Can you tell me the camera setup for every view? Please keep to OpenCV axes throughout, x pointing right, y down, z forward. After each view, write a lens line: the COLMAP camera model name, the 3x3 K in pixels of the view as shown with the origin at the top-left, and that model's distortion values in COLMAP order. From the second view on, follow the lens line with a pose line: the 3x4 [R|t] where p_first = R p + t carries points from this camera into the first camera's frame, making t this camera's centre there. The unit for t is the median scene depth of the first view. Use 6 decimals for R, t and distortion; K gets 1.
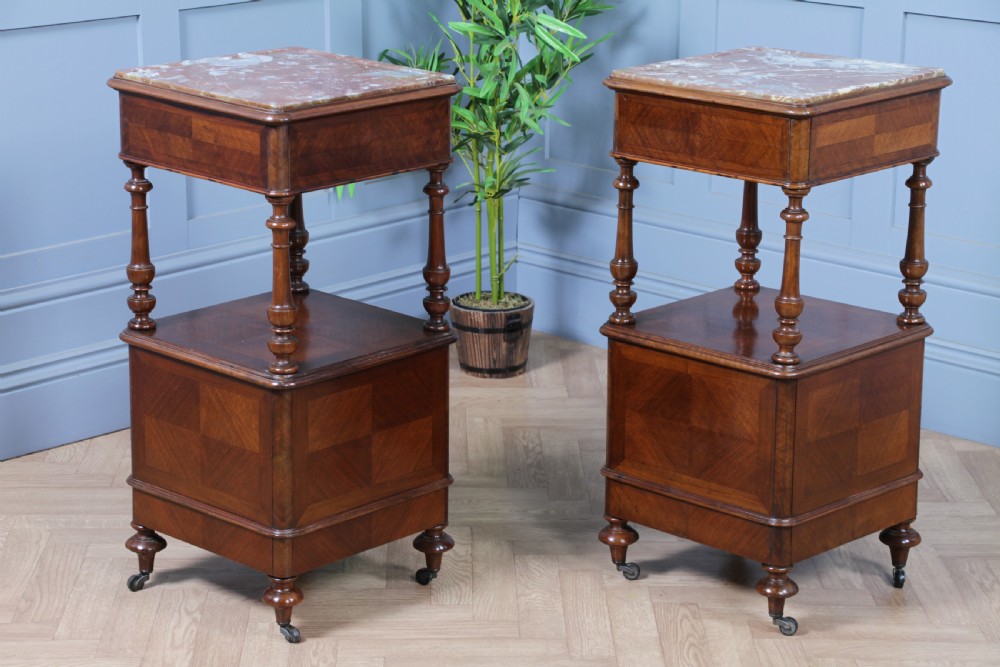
lens RADIAL K [[2534.3, 0, 500.0], [0, 2534.3, 333.5], [0, 0, 1]] dist [0.418147, 0.970012]
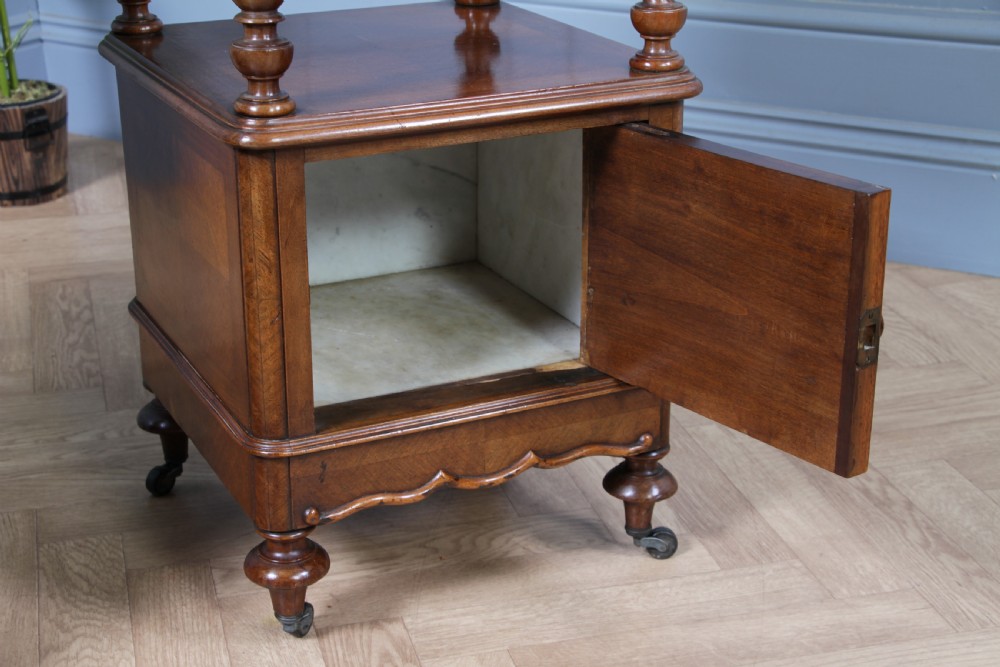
lens RADIAL K [[1704.1, 0, 504.9], [0, 1704.1, 343.1], [0, 0, 1]] dist [0.033061, 0.882876]
pose [[0.971612, -0.109163, 0.209887, 0.026786], [0.084044, 0.988577, 0.125106, 0.007978], [-0.221147, -0.103915, 0.969689, 0.577883]]
